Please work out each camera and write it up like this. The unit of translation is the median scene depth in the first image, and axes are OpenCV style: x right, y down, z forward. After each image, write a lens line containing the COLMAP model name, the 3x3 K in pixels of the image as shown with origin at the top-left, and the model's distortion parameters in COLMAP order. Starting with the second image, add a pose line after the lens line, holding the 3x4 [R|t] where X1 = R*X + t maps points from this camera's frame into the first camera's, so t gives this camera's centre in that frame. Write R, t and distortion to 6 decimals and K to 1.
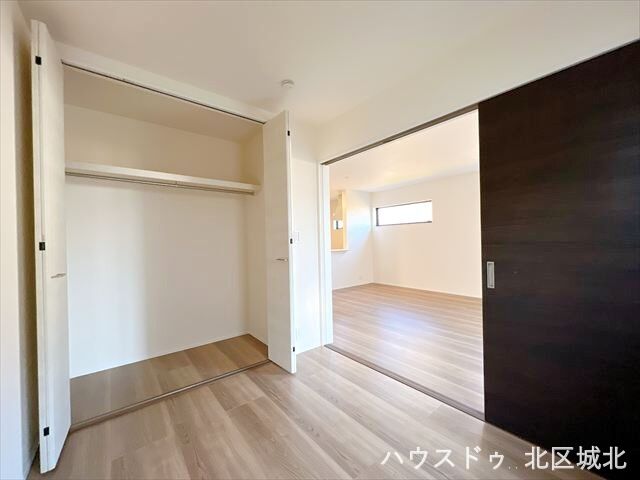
lens RADIAL K [[258.0, 0, 320.0], [0, 258.0, 240.0], [0, 0, 1]] dist [-0.000681, 0.000010]
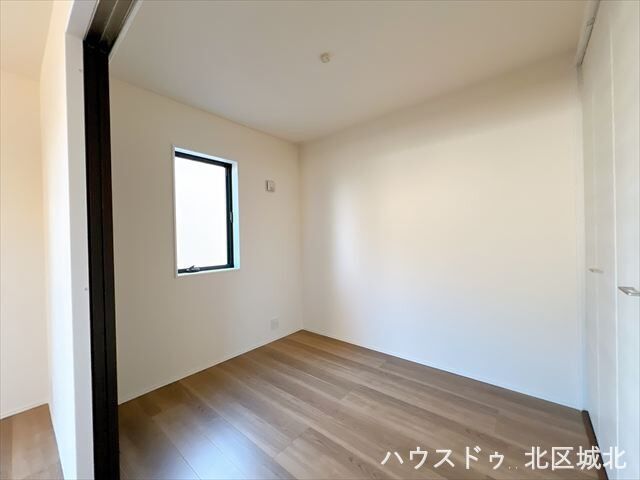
lens RADIAL K [[258.0, 0, 320.0], [0, 258.0, 240.0], [0, 0, 1]] dist [-0.000681, 0.000010]
pose [[-0.979936, 0.044561, -0.194265, 0.254728], [0.043674, 0.999007, 0.008849, -0.024549], [0.194466, 0.000187, -0.980909, 2.021699]]
